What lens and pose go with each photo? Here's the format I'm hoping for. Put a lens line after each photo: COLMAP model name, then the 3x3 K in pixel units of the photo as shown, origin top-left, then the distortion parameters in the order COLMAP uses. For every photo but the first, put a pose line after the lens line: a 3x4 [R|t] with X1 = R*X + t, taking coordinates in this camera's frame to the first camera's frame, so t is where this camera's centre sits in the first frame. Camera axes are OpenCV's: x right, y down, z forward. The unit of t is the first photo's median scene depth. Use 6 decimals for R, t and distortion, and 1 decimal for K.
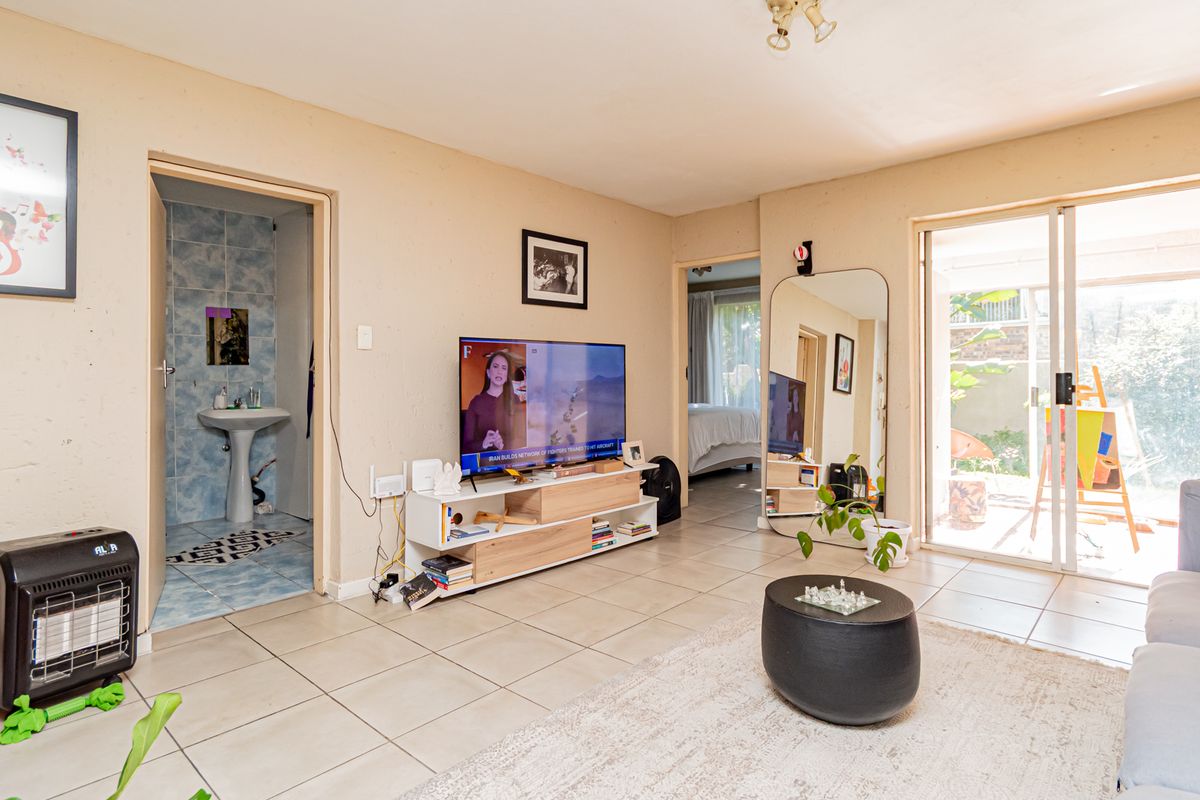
lens RADIAL K [[641.3, 0, 597.7], [0, 641.3, 374.2], [0, 0, 1]] dist [-0.000788, -0.000092]
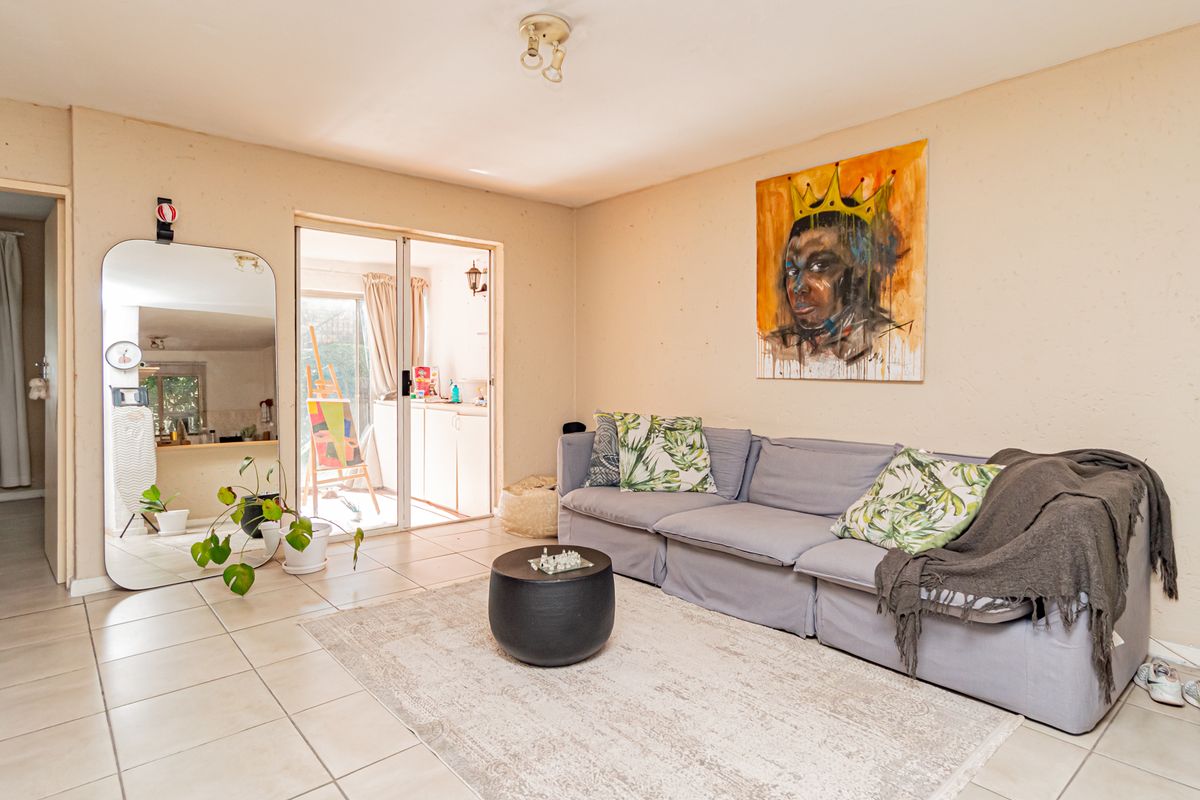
lens RADIAL K [[638.5, 0, 617.2], [0, 638.5, 373.6], [0, 0, 1]] dist [0.001185, 0.000429]
pose [[0.091666, -0.000969, 0.995789, -0.470435], [-0.002892, 0.999995, 0.001239, 0.001090], [-0.995786, -0.002993, 0.091662, 0.468282]]
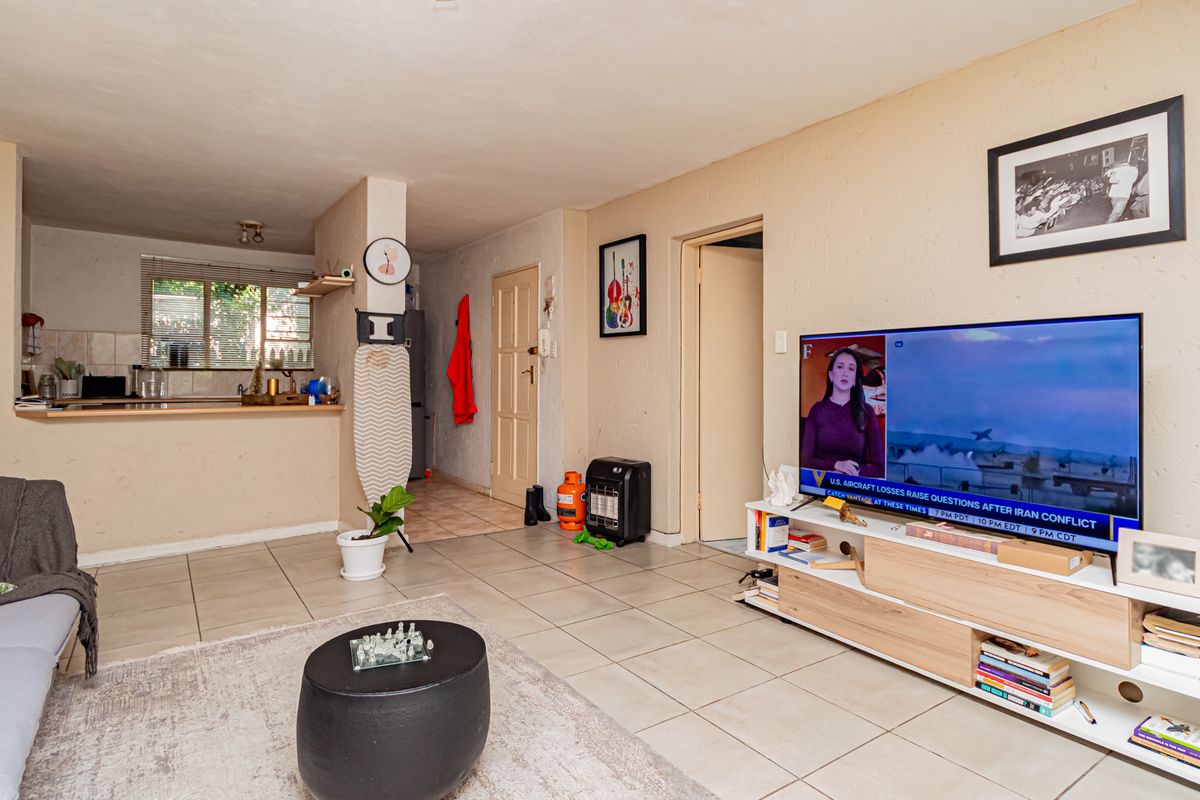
lens RADIAL K [[641.3, 0, 597.7], [0, 641.3, 374.2], [0, 0, 1]] dist [-0.000788, -0.000092]
pose [[-0.229958, -0.000392, -0.973200, 0.668234], [-0.000667, 1.000000, -0.000246, -0.003124], [0.973200, 0.000592, -0.229958, 0.865503]]
